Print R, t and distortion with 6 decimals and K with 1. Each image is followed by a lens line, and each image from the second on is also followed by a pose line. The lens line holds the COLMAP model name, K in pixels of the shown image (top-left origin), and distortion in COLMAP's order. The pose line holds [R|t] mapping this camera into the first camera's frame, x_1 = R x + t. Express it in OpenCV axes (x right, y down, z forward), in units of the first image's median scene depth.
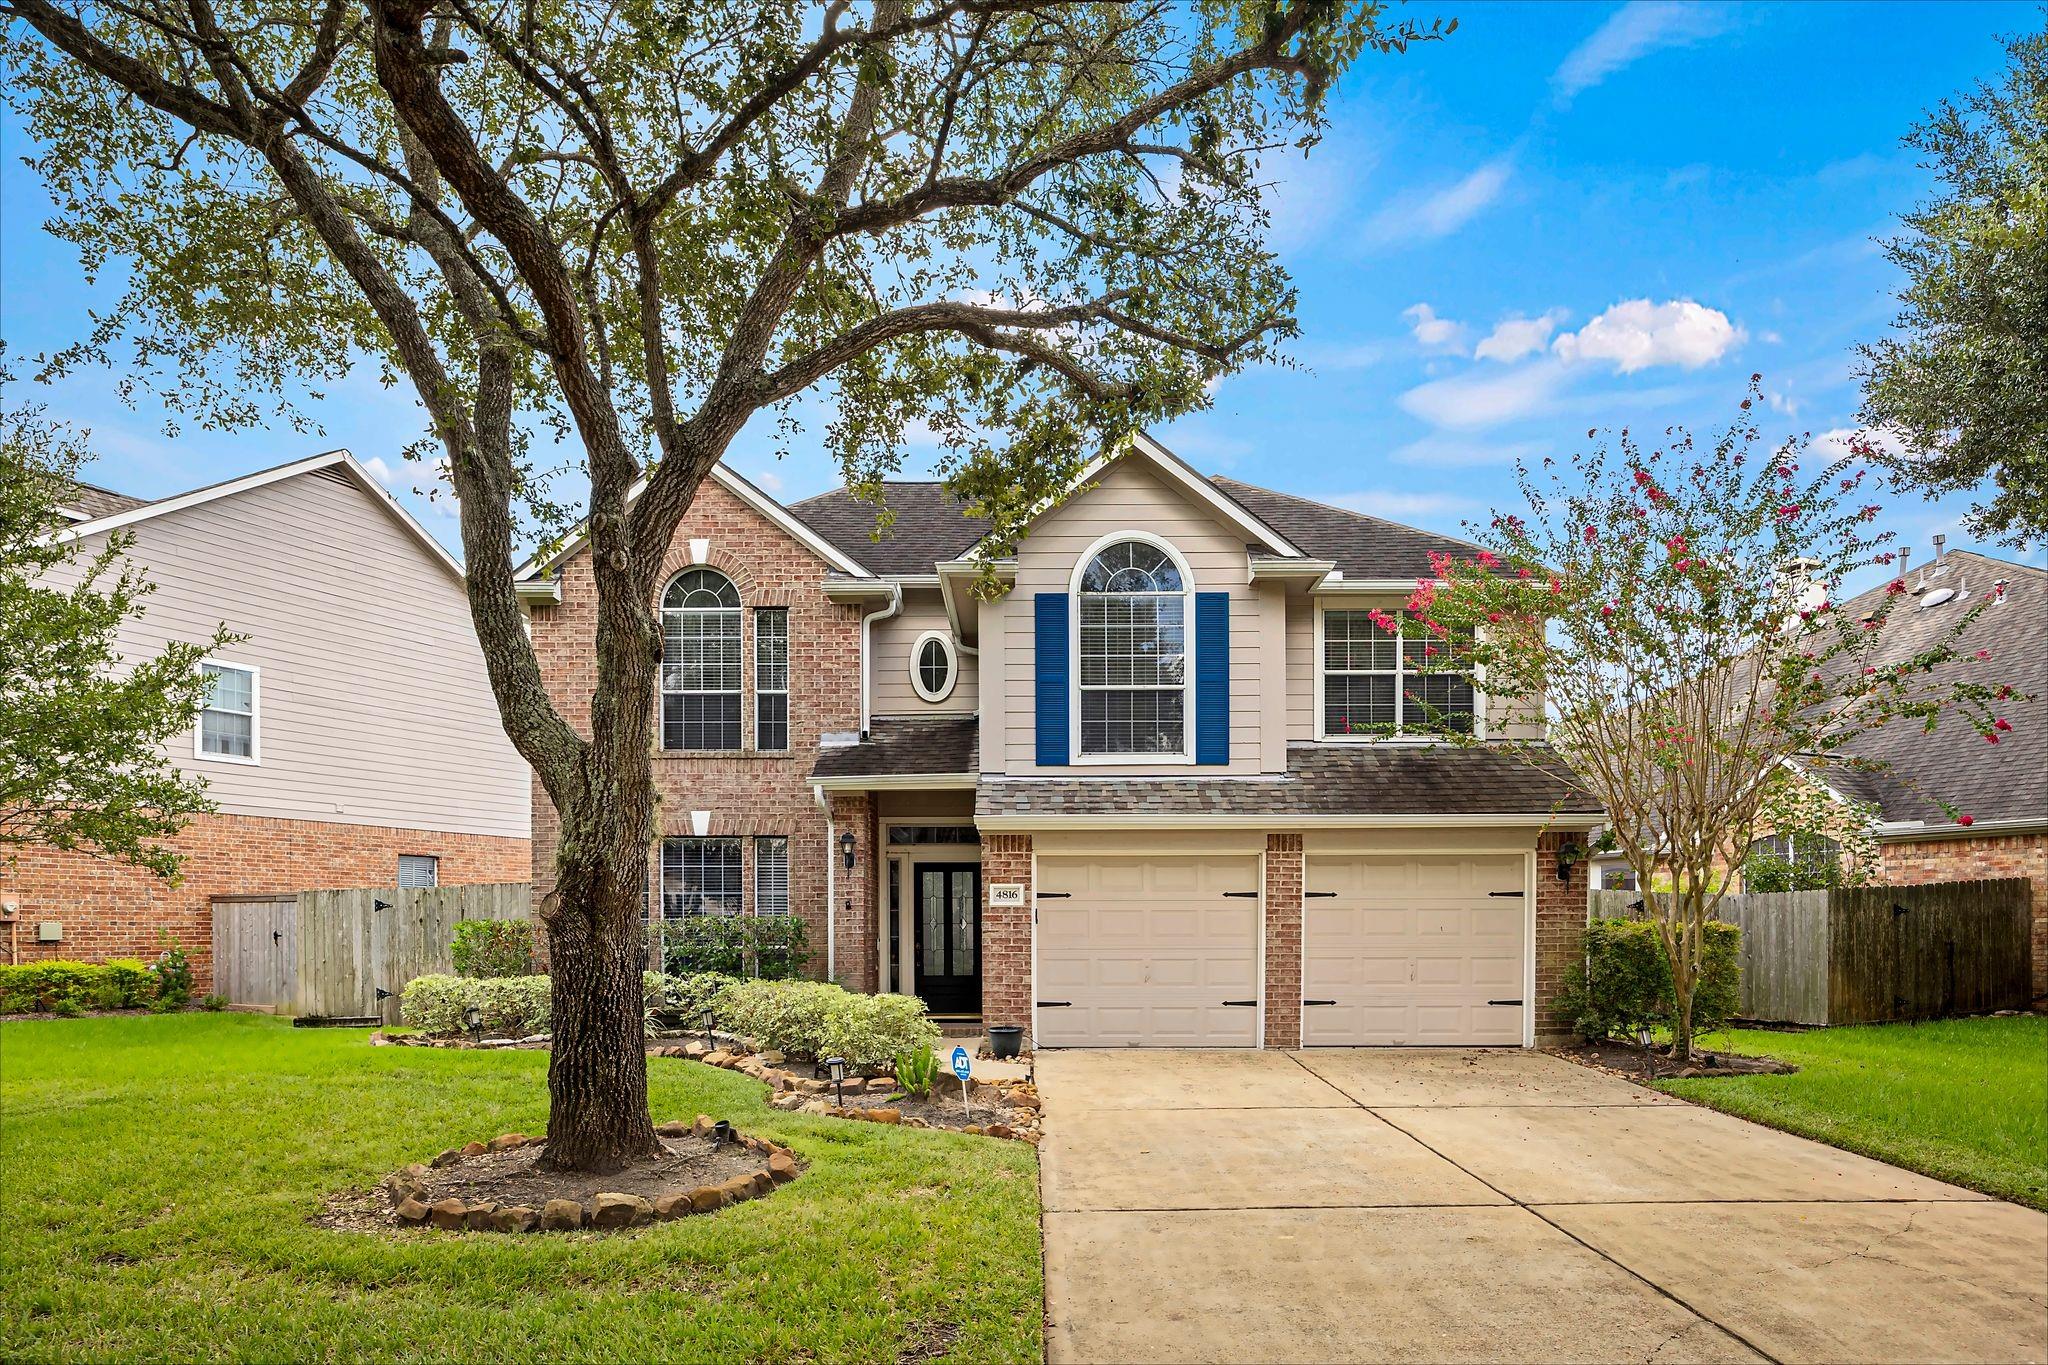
lens RADIAL K [[1066.8, 0, 1015.3], [0, 1066.8, 761.7], [0, 0, 1]] dist [0.000077, 0.000097]
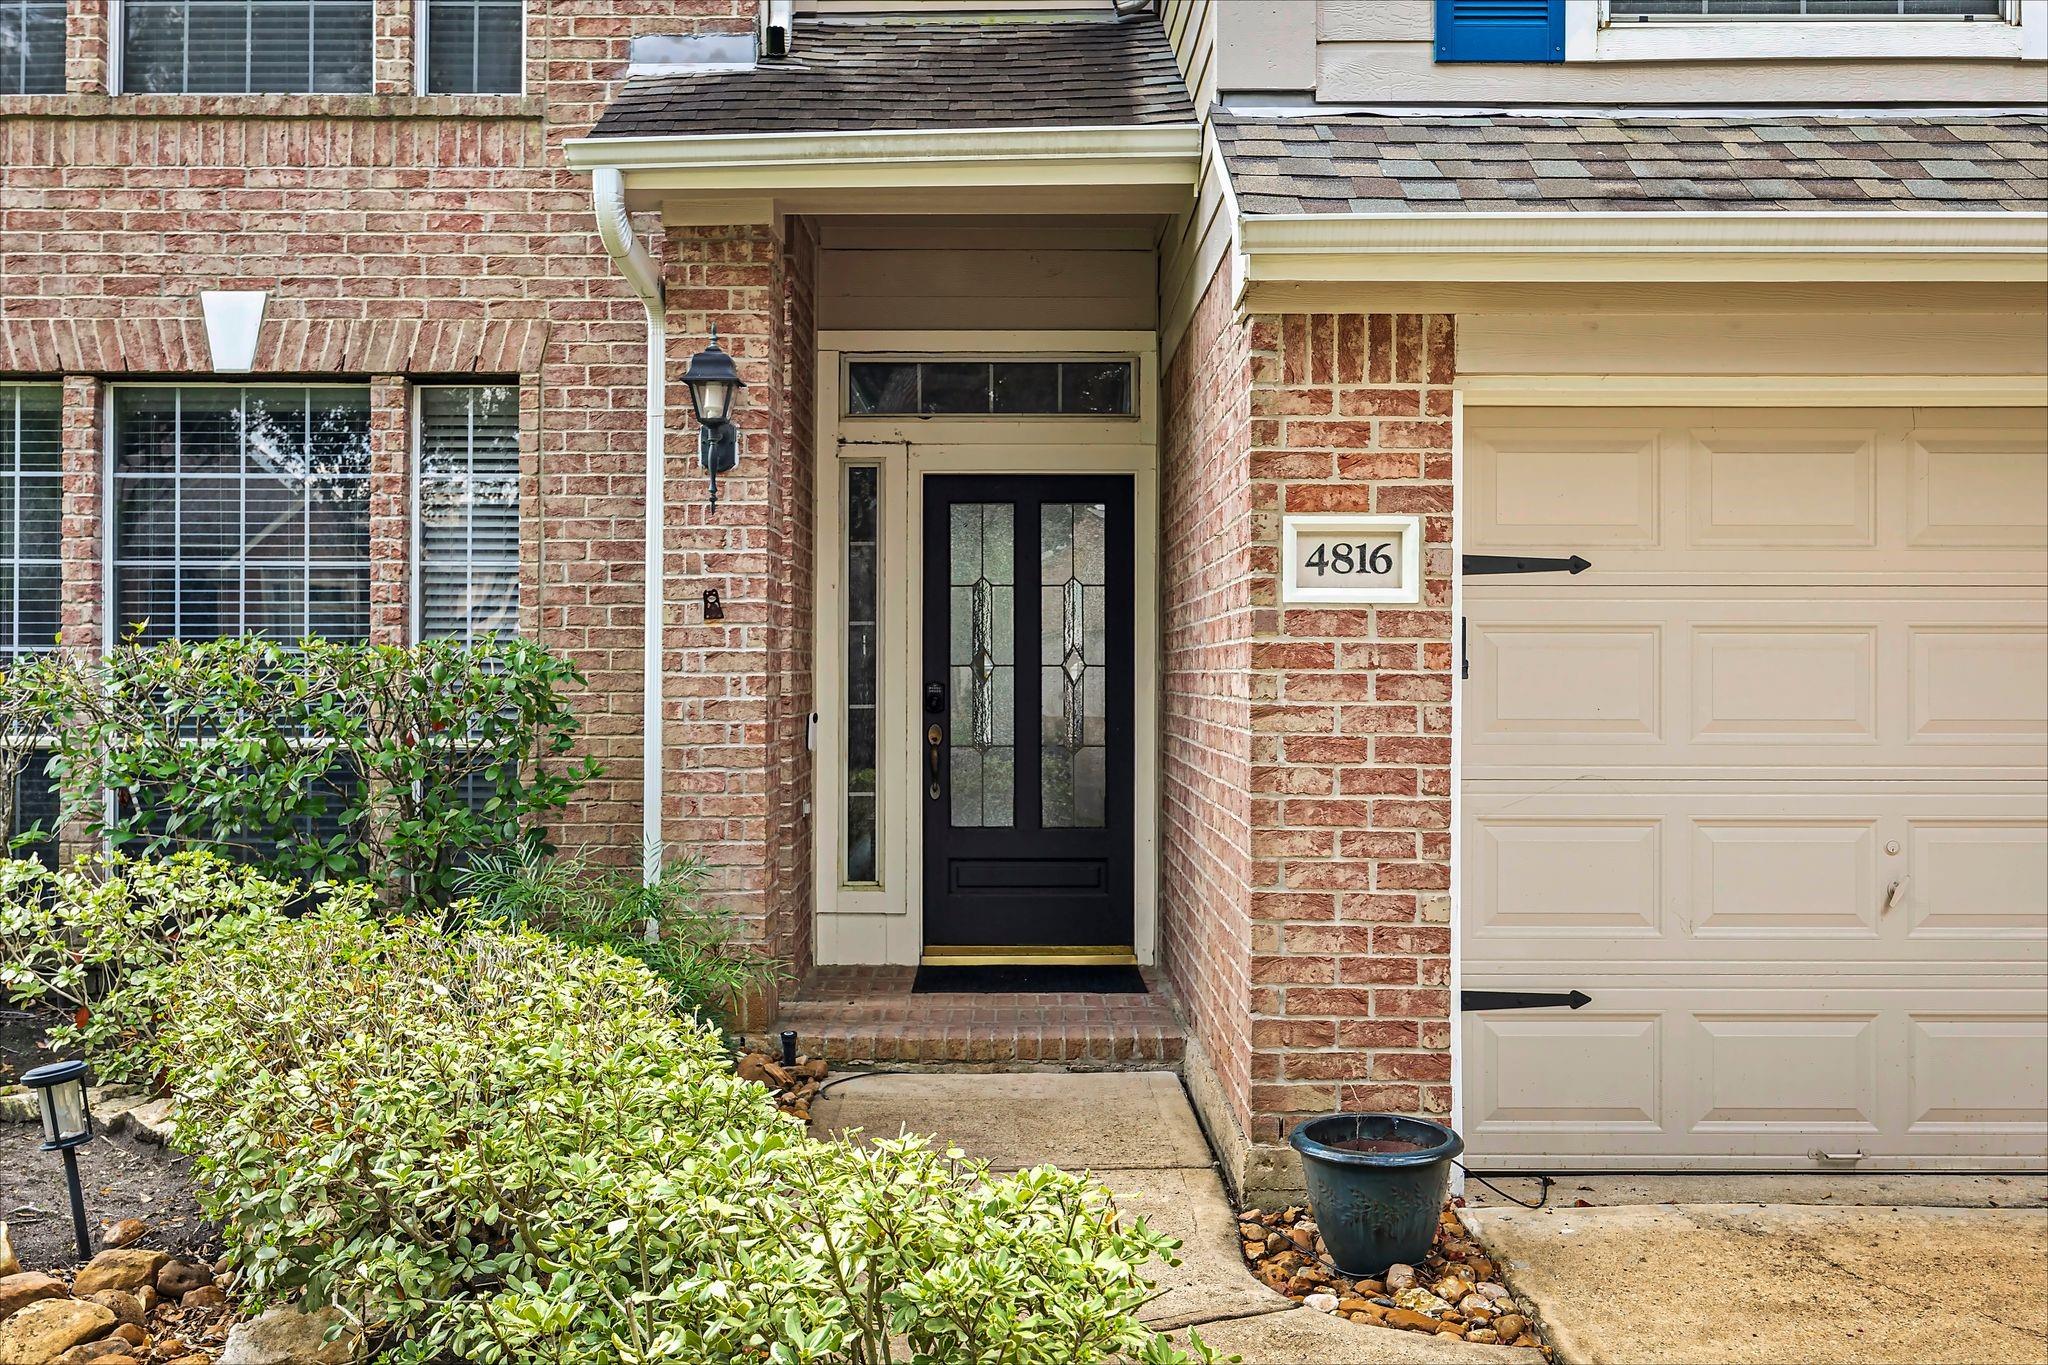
lens RADIAL K [[1930.7, 0, 1030.2], [0, 1930.7, 305.6], [0, 0, 1]] dist [-0.007305, 0.002520]
pose [[0.999954, 0.004403, -0.008553, -0.063888], [-0.004645, 0.999583, -0.028491, 0.065334], [0.008424, 0.028529, 0.999557, 0.456275]]
